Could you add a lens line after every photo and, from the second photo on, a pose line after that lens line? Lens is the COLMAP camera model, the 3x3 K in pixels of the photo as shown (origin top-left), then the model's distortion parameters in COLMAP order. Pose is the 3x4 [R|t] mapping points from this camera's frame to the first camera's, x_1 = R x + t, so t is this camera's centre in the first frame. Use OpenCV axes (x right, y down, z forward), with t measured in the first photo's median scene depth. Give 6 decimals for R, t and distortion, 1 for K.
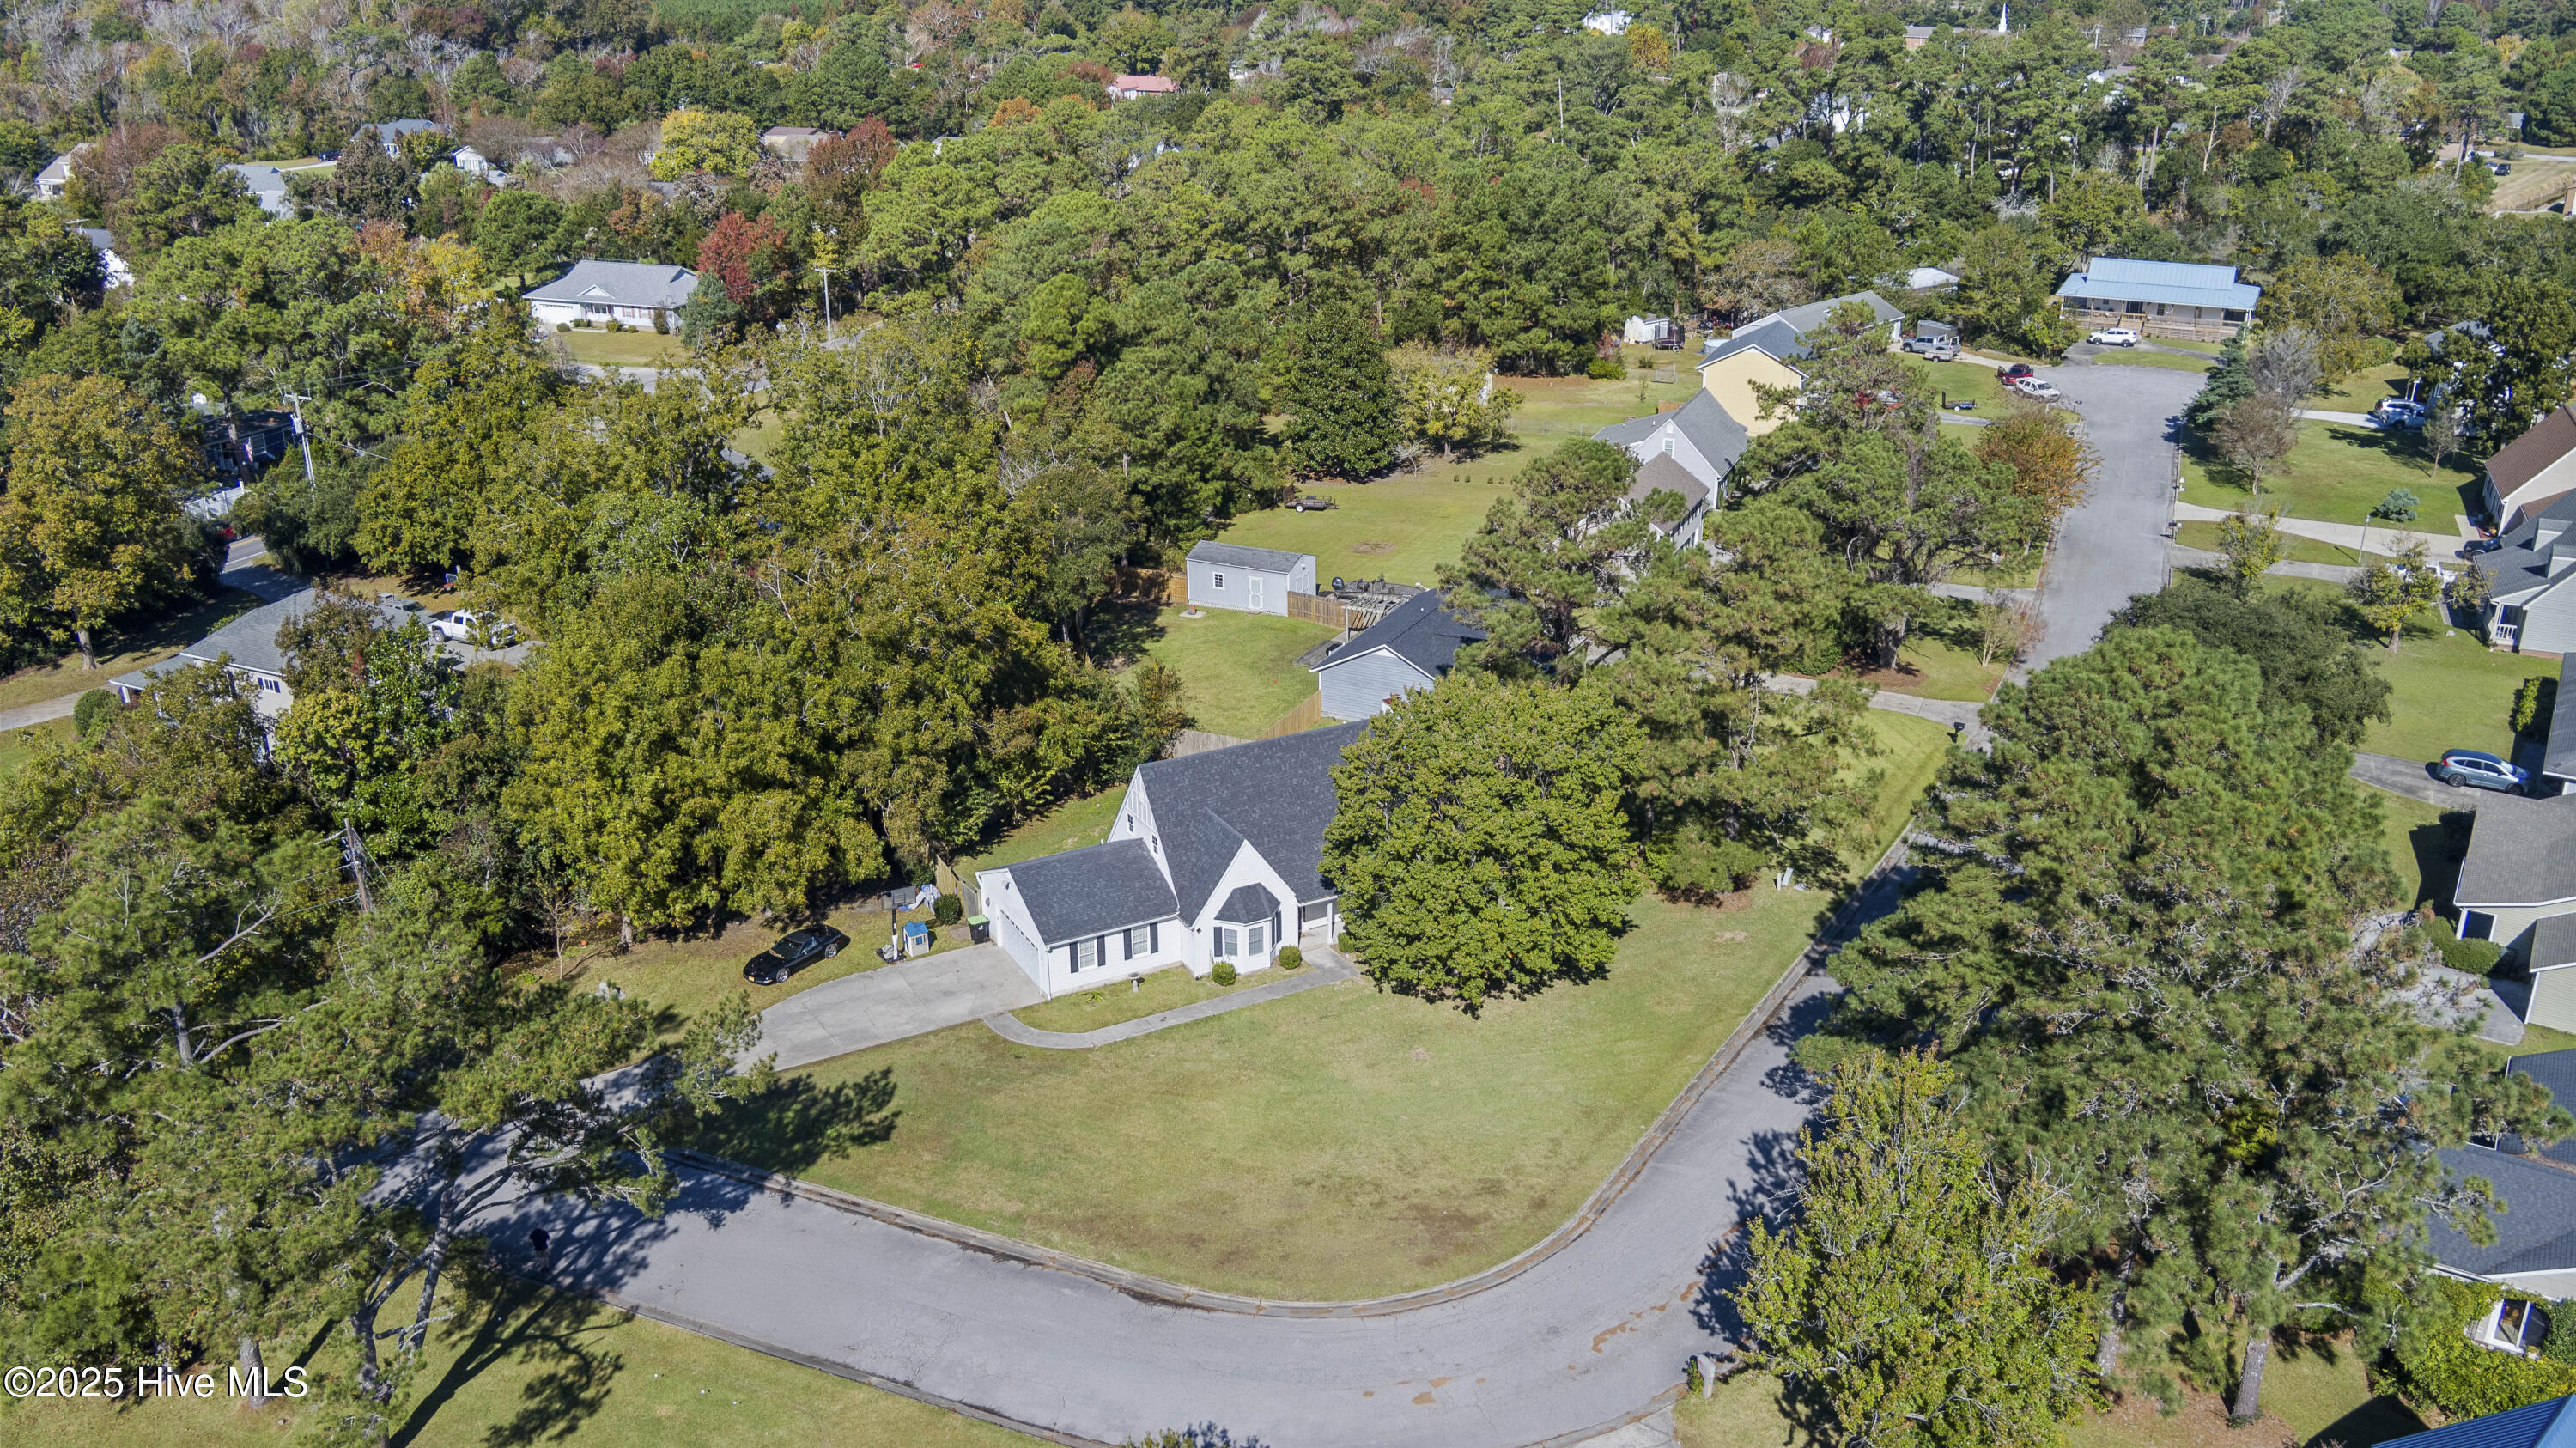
lens RADIAL K [[2117.2, 0, 1266.4], [0, 2117.2, 733.4], [0, 0, 1]] dist [-0.044083, 0.012766]
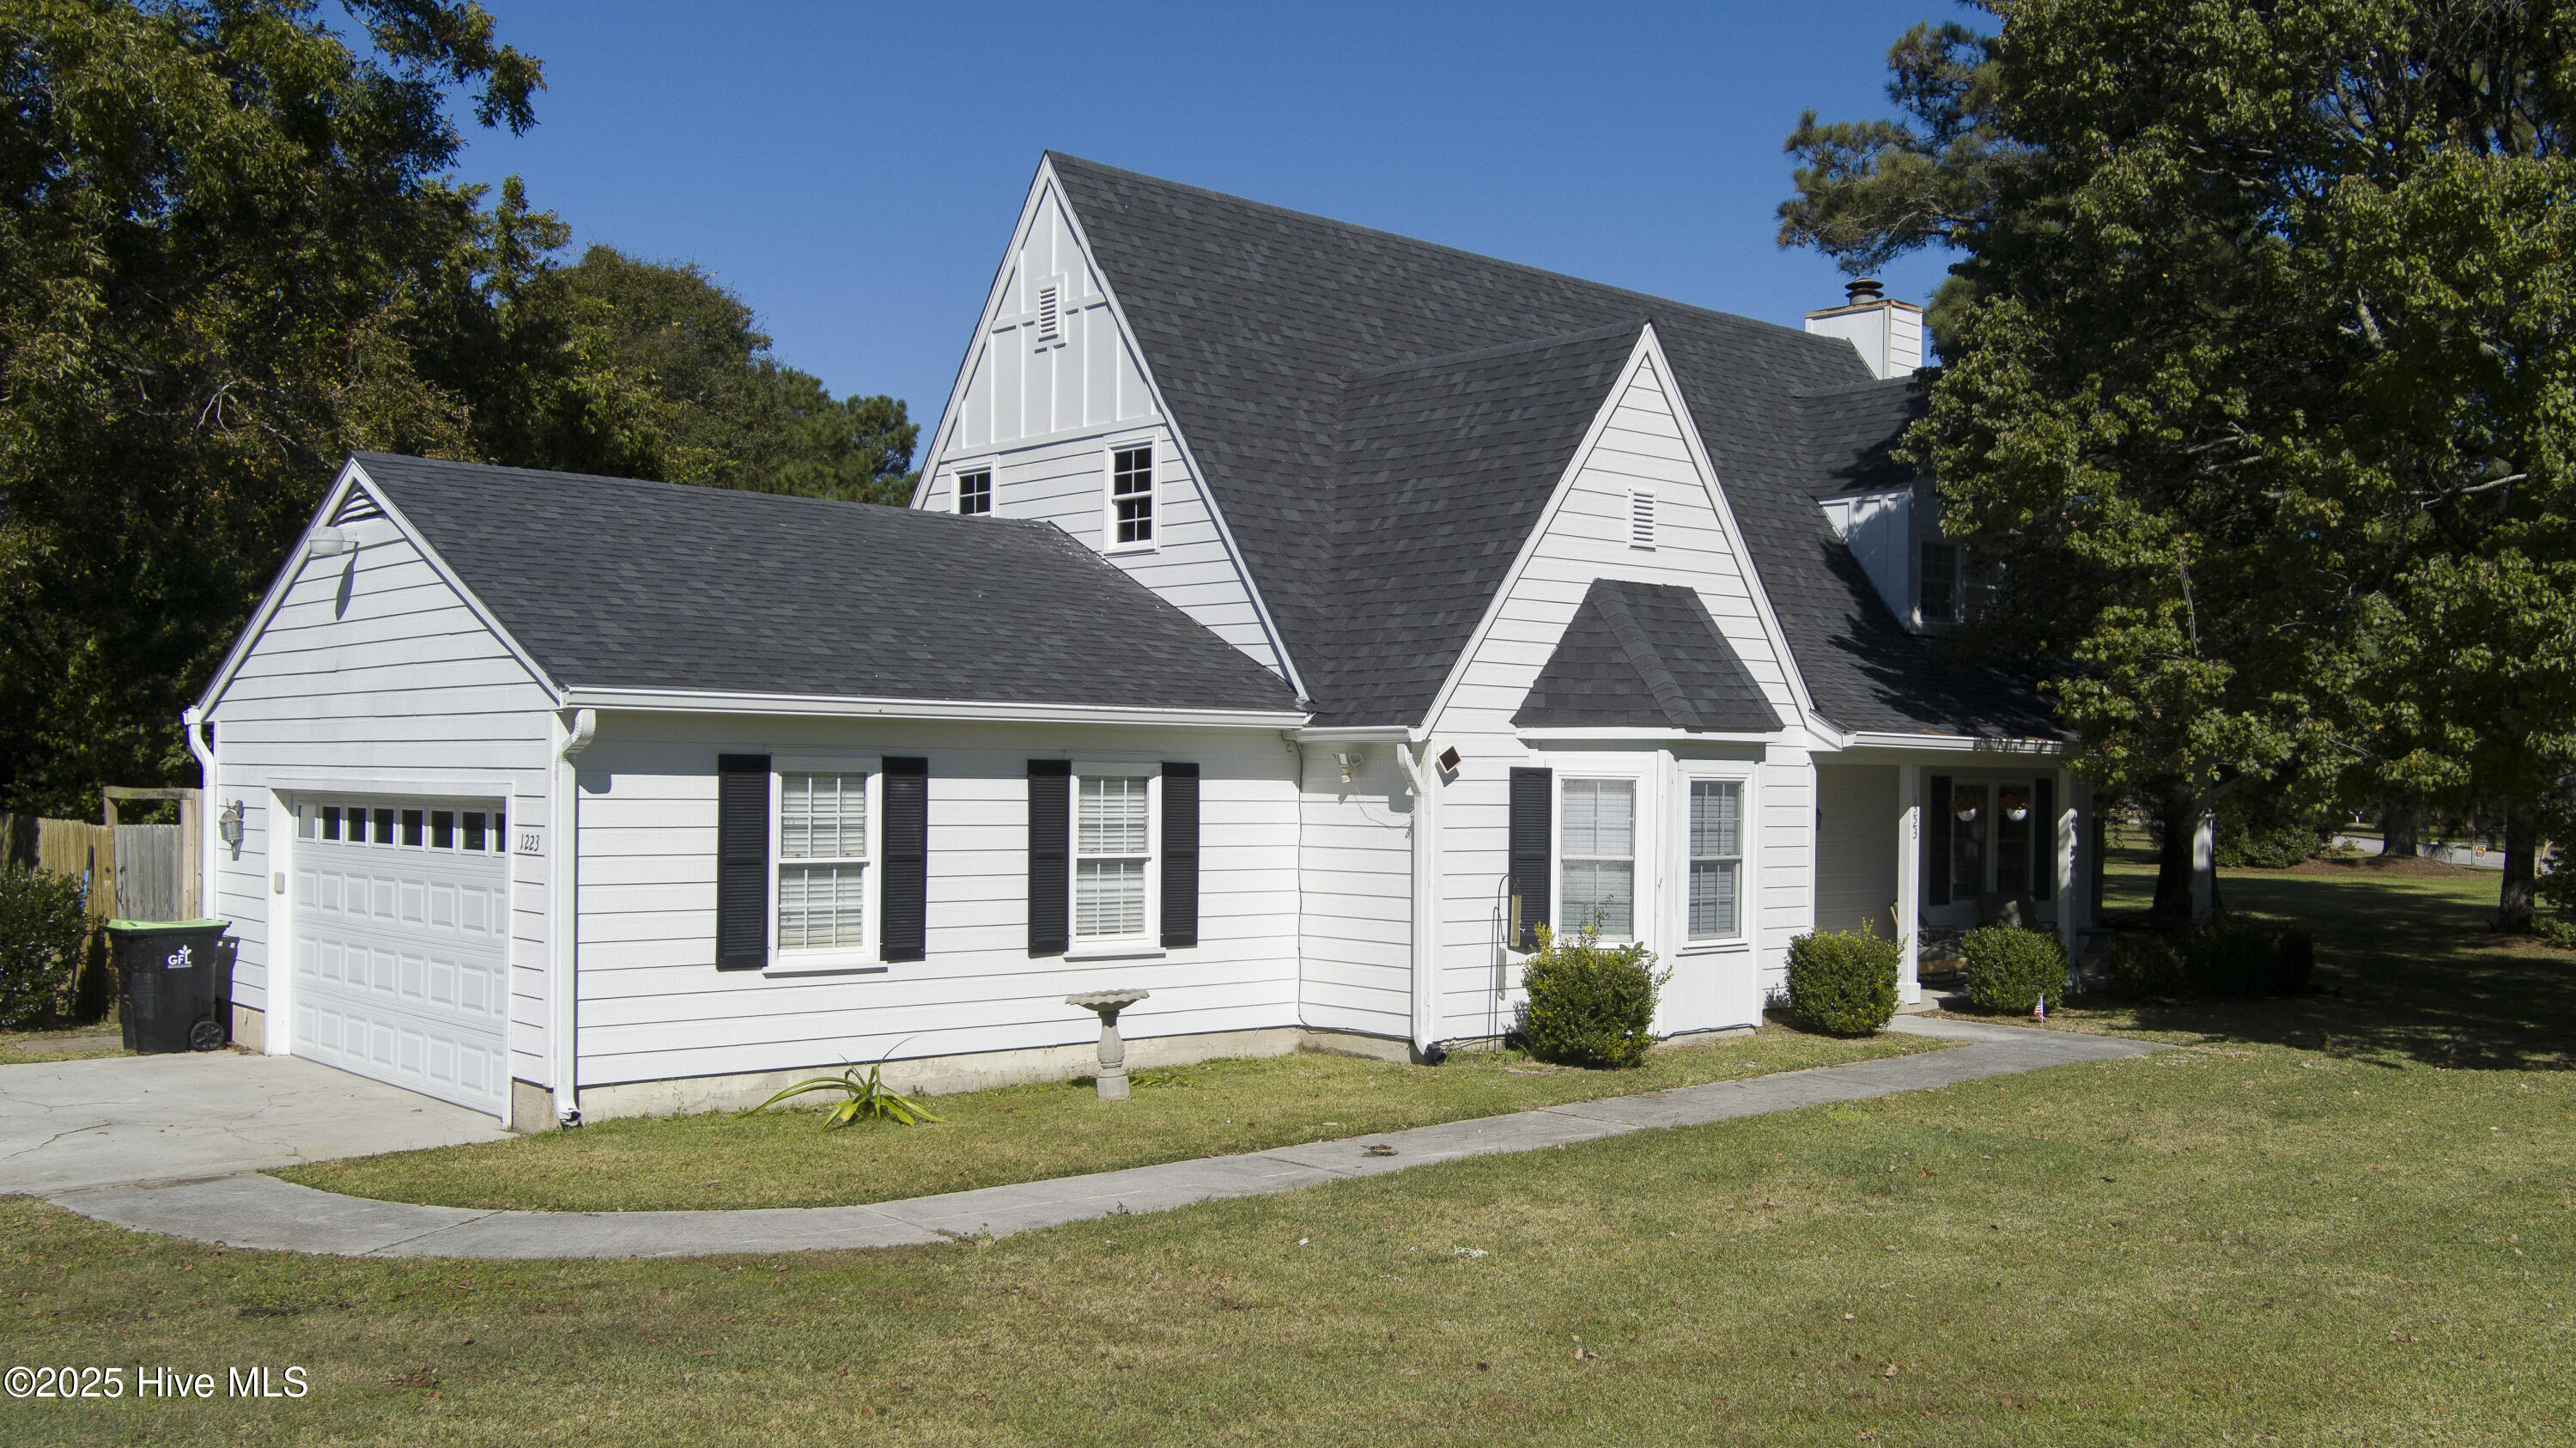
lens RADIAL K [[2208.2, 0, 1357.7], [0, 2208.2, 699.7], [0, 0, 1]] dist [-0.043900, 0.005866]
pose [[0.965028, 0.035937, 0.259673, -0.048009], [0.072785, 0.914881, -0.397108, 0.087792], [-0.251840, 0.402121, 0.880270, 0.448367]]
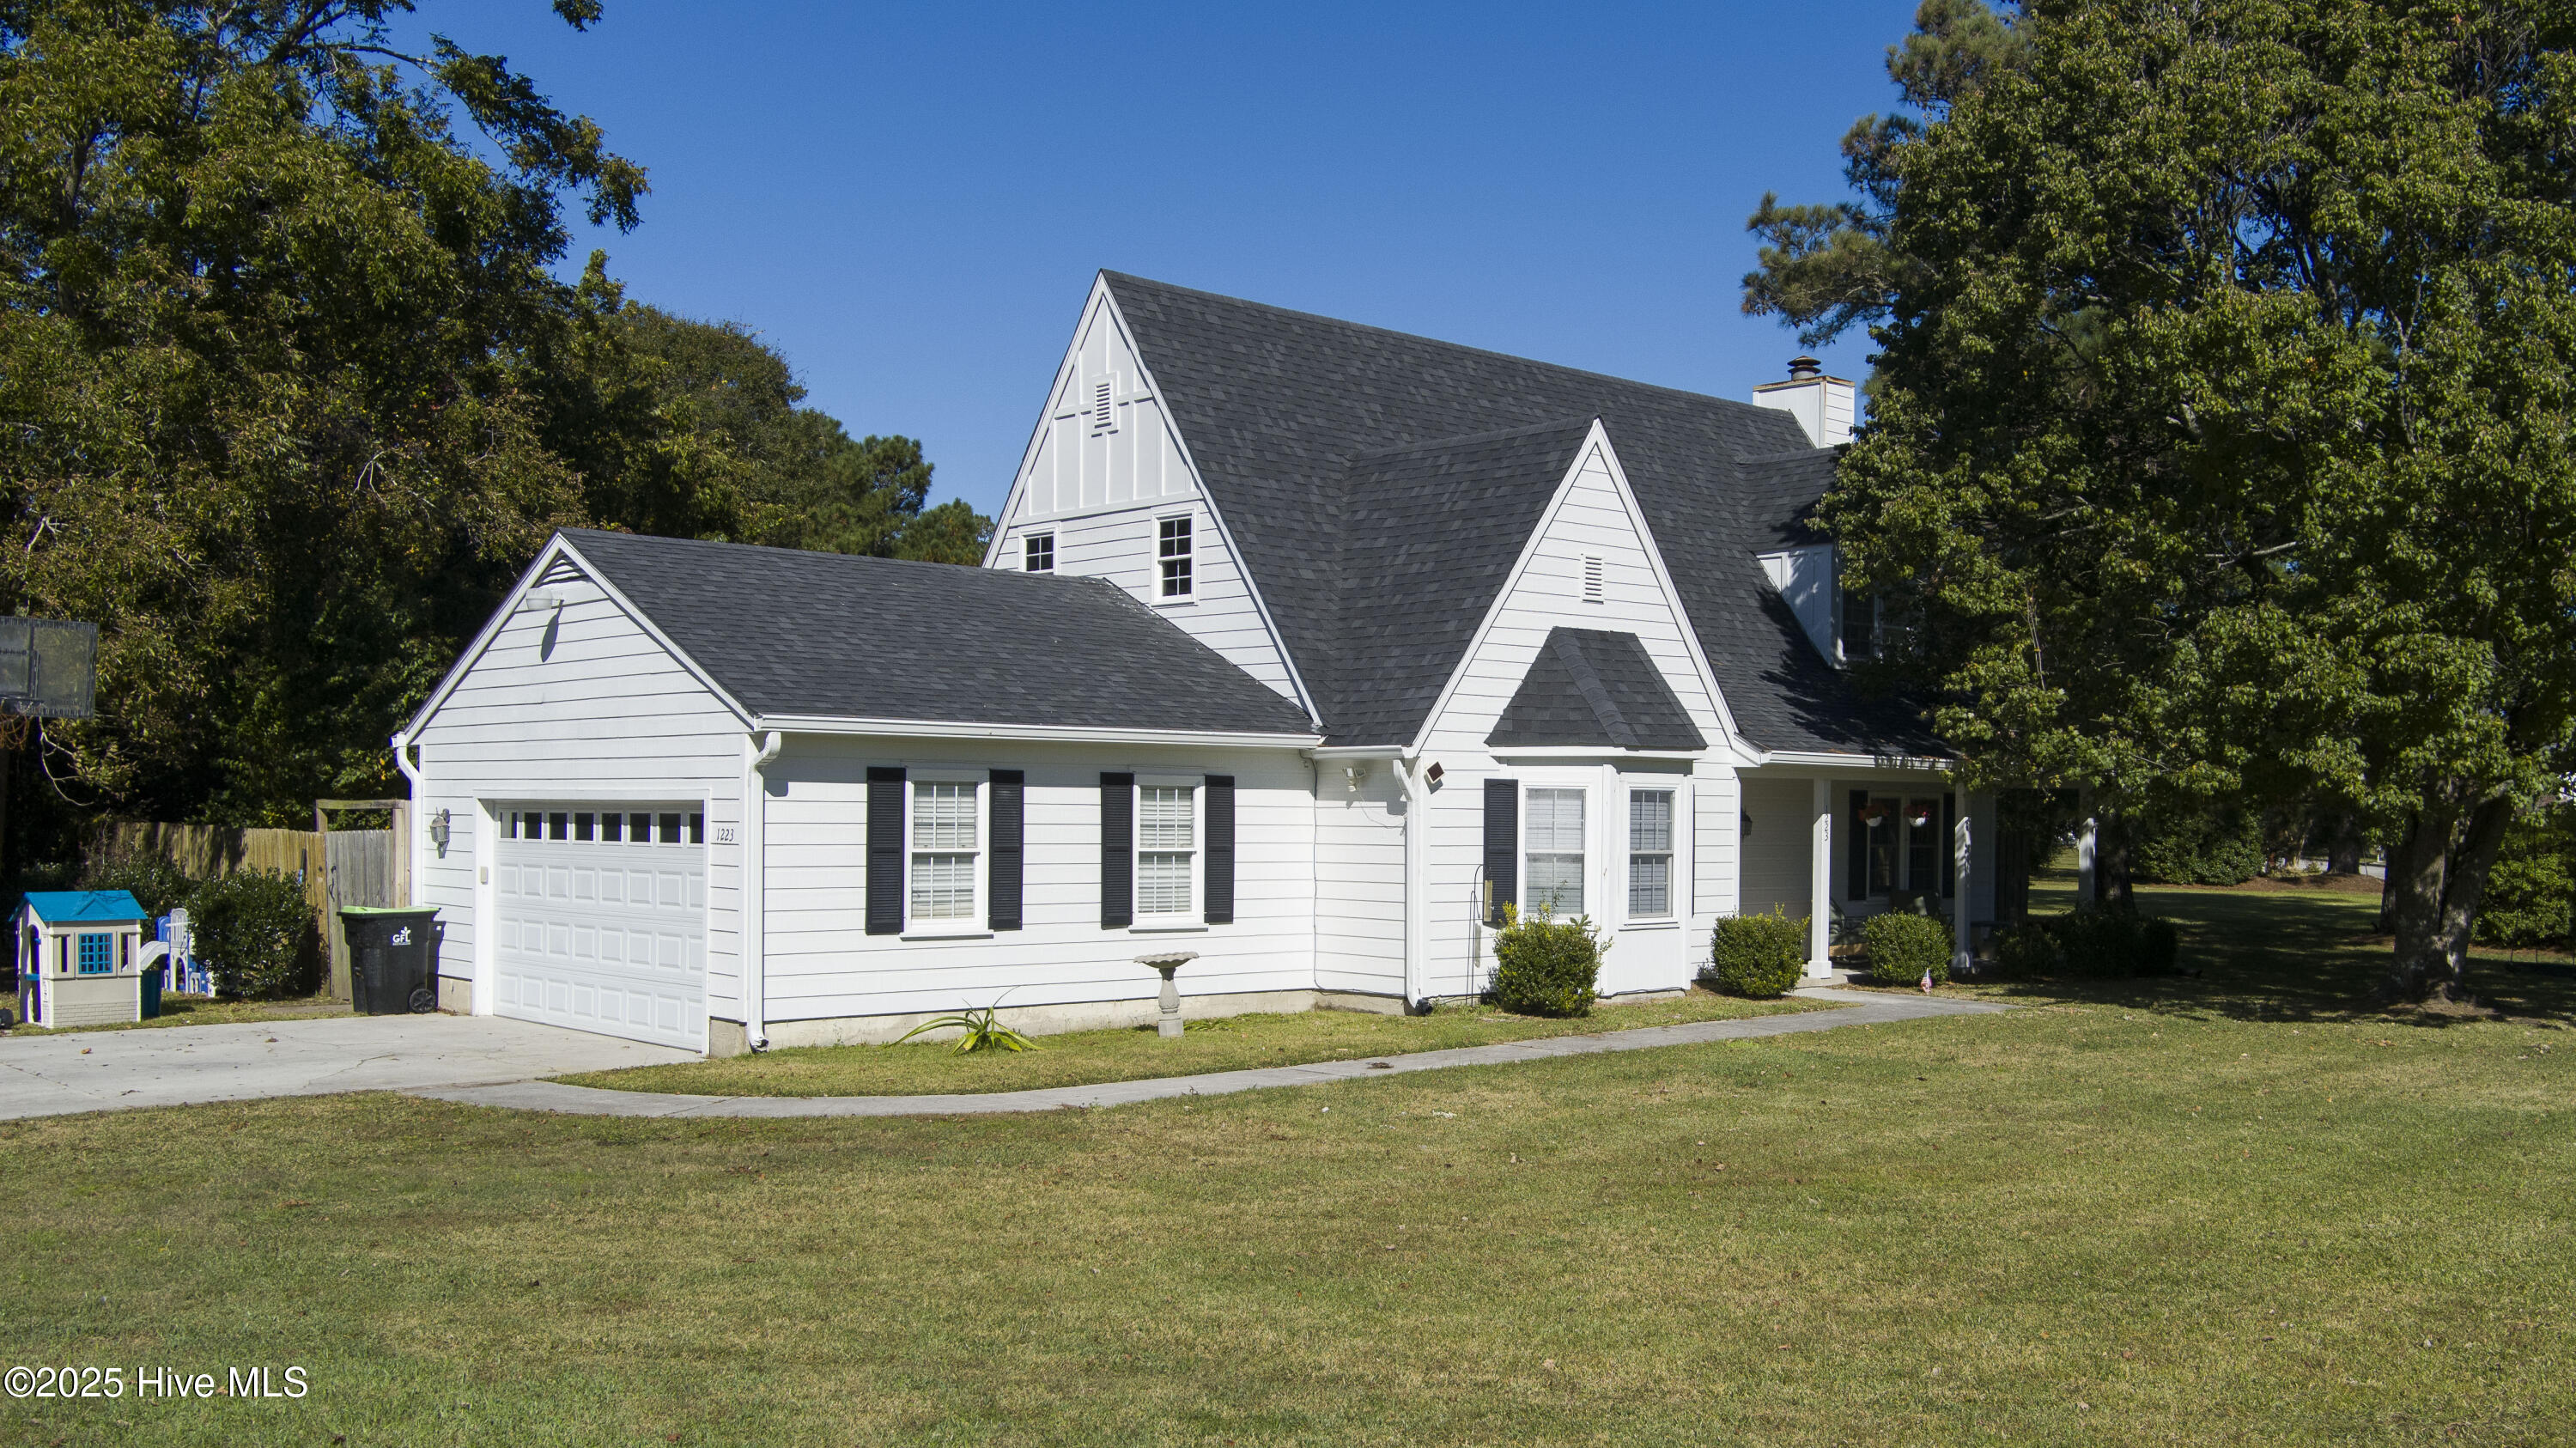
lens RADIAL K [[2208.2, 0, 1371.3], [0, 2208.2, 736.0], [0, 0, 1]] dist [-0.043900, 0.005866]
pose [[0.963586, 0.033214, 0.265329, -0.054866], [0.076981, 0.915792, -0.394207, 0.098308], [-0.256079, 0.400278, 0.879887, 0.425861]]
